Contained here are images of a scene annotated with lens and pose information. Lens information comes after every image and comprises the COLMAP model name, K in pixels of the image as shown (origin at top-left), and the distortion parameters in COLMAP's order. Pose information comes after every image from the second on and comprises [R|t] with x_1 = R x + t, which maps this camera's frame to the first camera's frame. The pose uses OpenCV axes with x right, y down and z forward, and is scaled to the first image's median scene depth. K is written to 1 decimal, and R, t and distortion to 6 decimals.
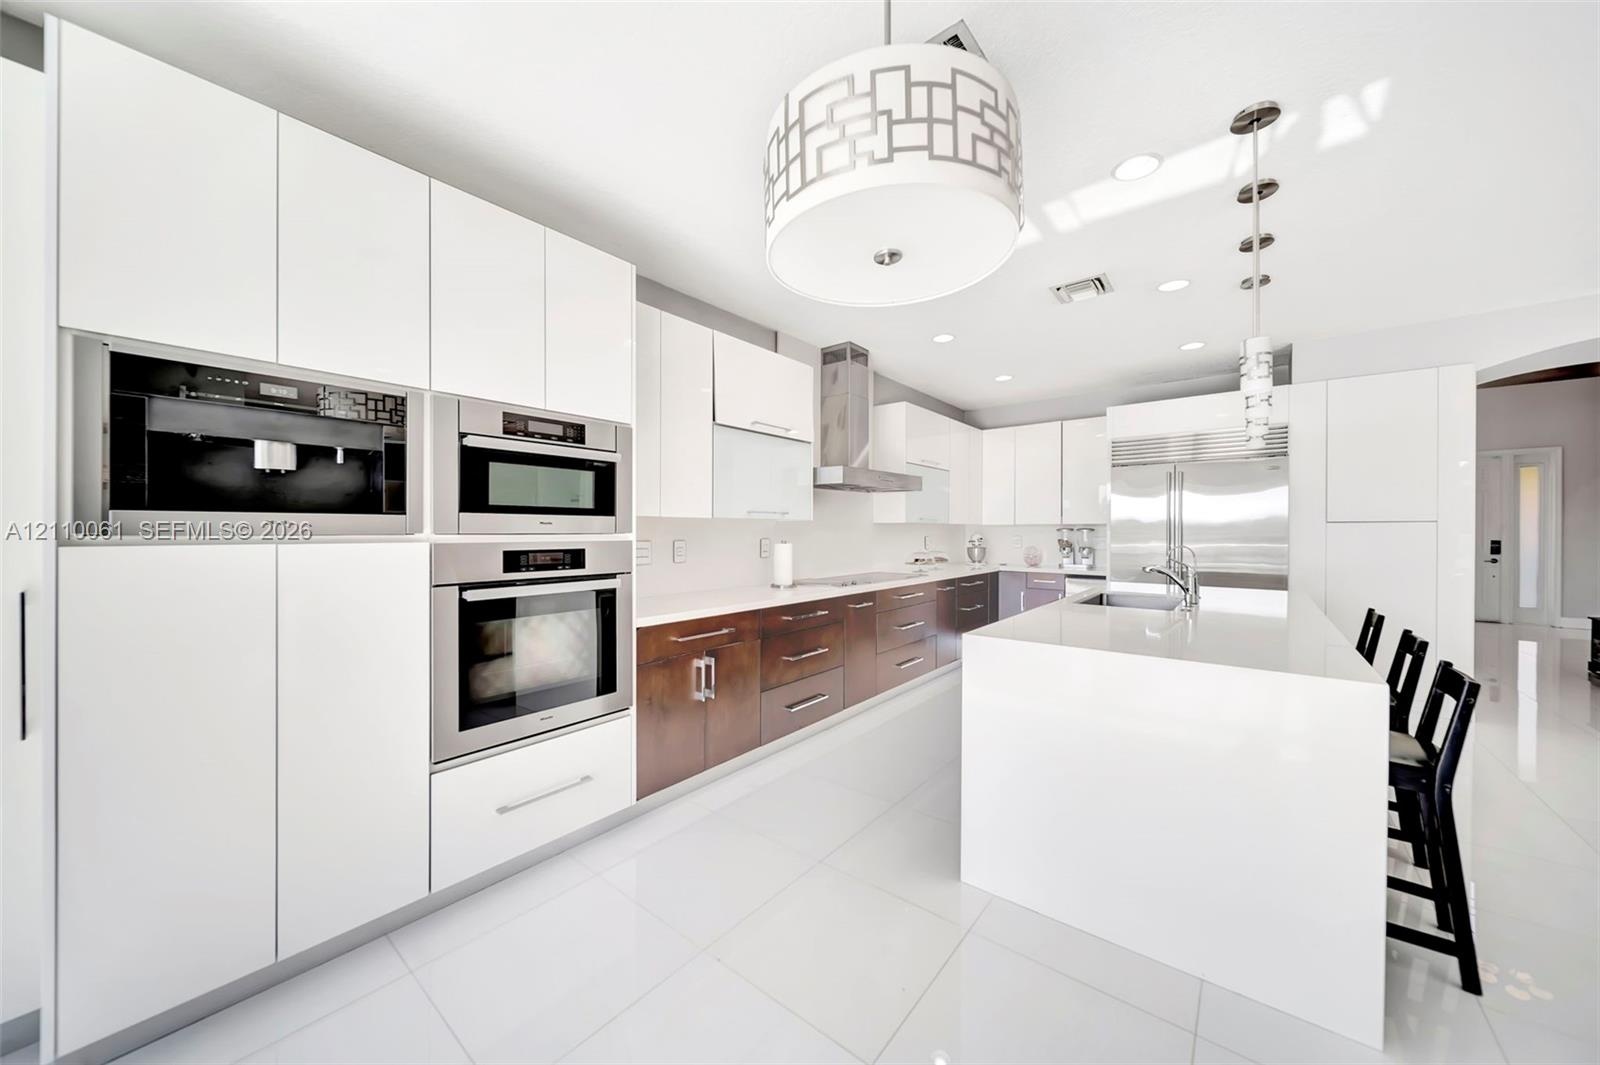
lens RADIAL K [[564.1, 0, 793.7], [0, 564.1, 532.2], [0, 0, 1]] dist [-0.000642, -0.000799]
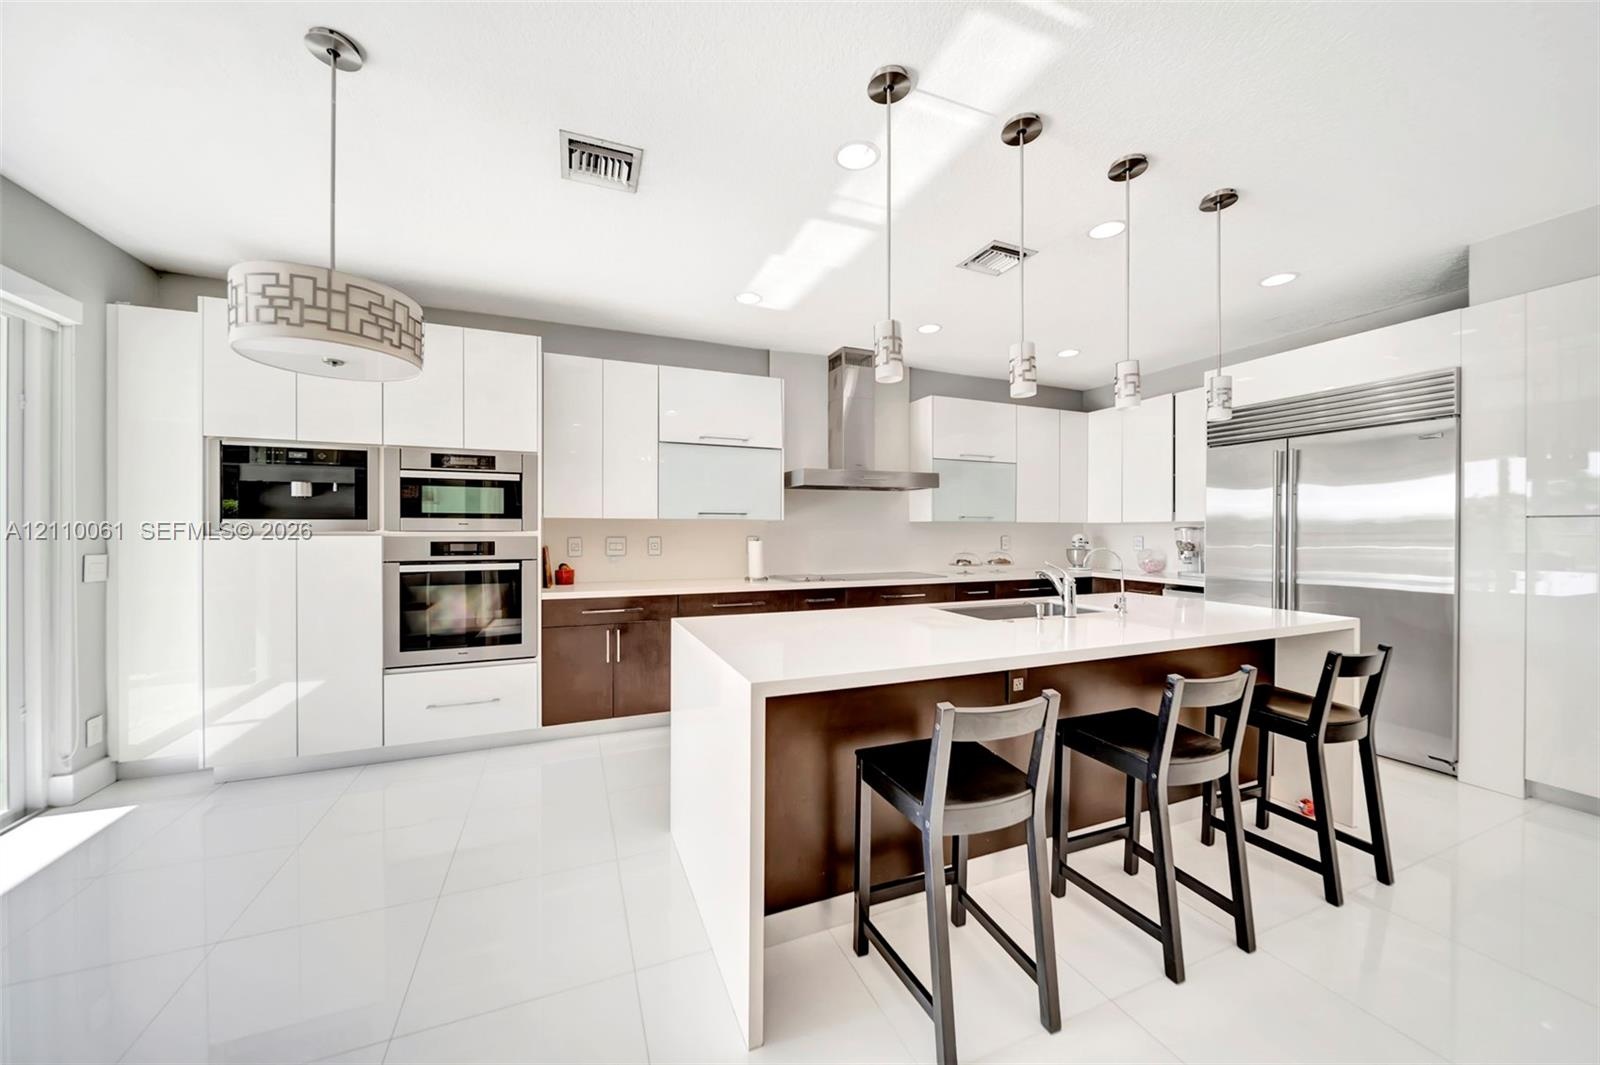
lens RADIAL K [[564.1, 0, 794.8], [0, 564.1, 531.8], [0, 0, 1]] dist [-0.000642, -0.000799]
pose [[0.878490, 0.001498, -0.477758, 0.968622], [-0.001545, 0.999999, 0.000294, 0.002556], [0.477758, 0.000480, 0.878491, 0.091596]]
